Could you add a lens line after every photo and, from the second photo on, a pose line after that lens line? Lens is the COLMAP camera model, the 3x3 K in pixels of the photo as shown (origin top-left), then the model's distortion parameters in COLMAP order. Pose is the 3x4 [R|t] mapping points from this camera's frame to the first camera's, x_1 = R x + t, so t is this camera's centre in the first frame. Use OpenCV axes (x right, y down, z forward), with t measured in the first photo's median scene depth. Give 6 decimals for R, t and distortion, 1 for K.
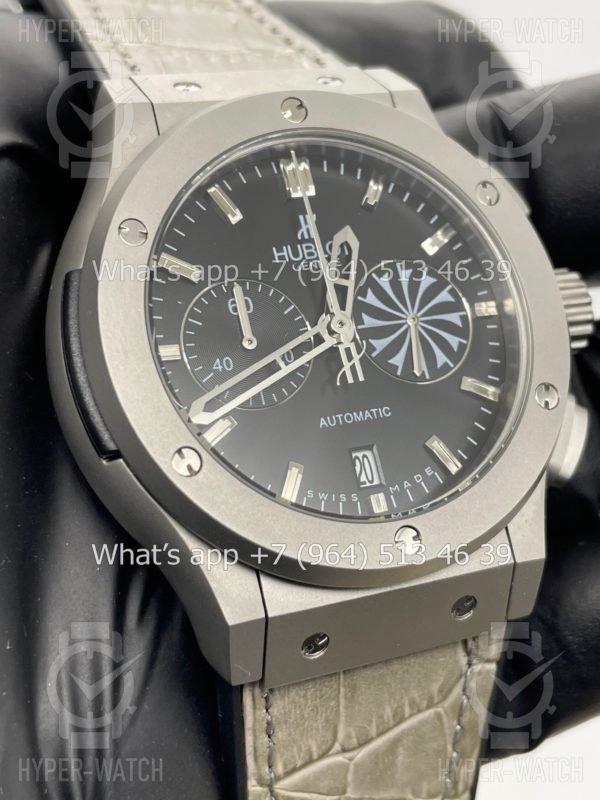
lens RADIAL K [[1317.8, 0, 300.0], [0, 1317.8, 400.0], [0, 0, 1]] dist [-0.021346, -0.105805]
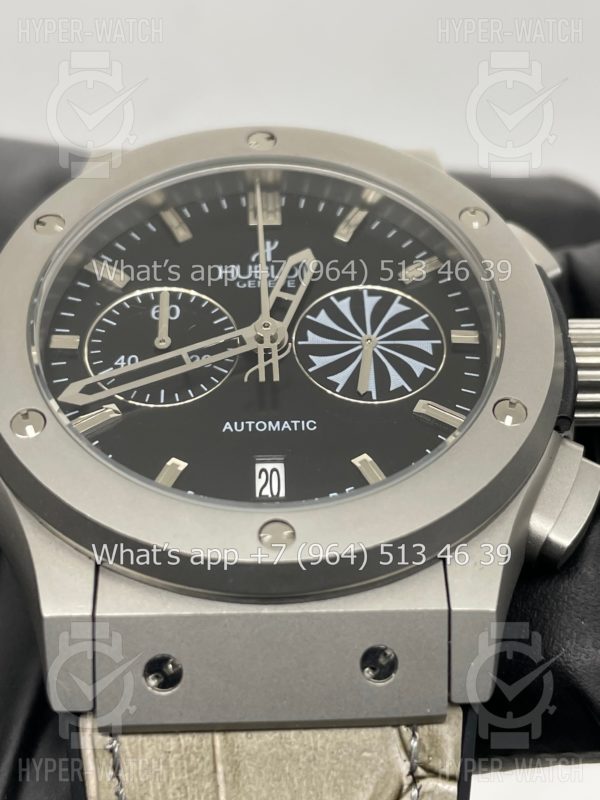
lens RADIAL K [[1317.8, 0, 300.0], [0, 1317.8, 400.0], [0, 0, 1]] dist [-0.021346, -0.105805]
pose [[0.932186, -0.029711, -0.360759, 0.355297], [-0.119268, 0.915764, -0.383603, 0.310528], [0.341768, 0.400617, 0.850118, 0.279103]]
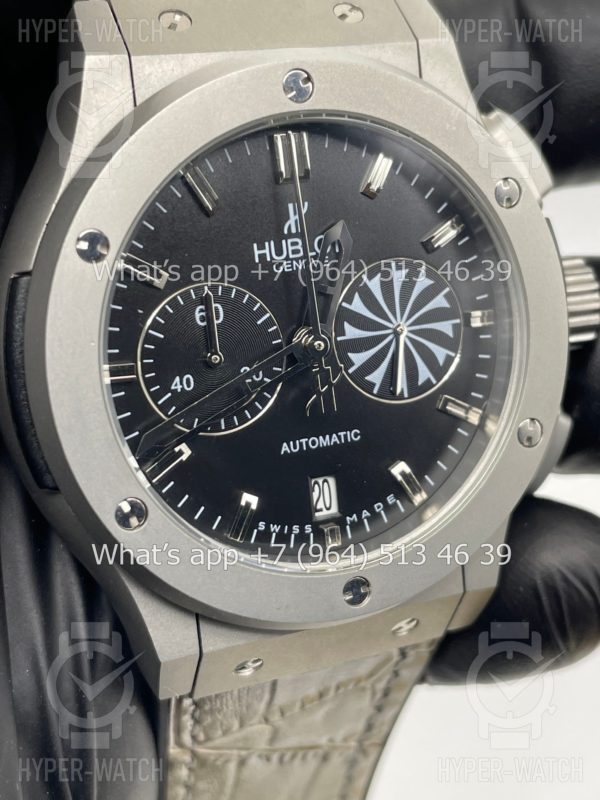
lens RADIAL K [[1317.8, 0, 300.0], [0, 1317.8, 400.0], [0, 0, 1]] dist [-0.021346, -0.105805]
pose [[0.991800, 0.117465, 0.050338, -0.021839], [-0.127708, 0.925618, 0.356261, -0.332869], [-0.004745, -0.359769, 0.933029, 0.146880]]
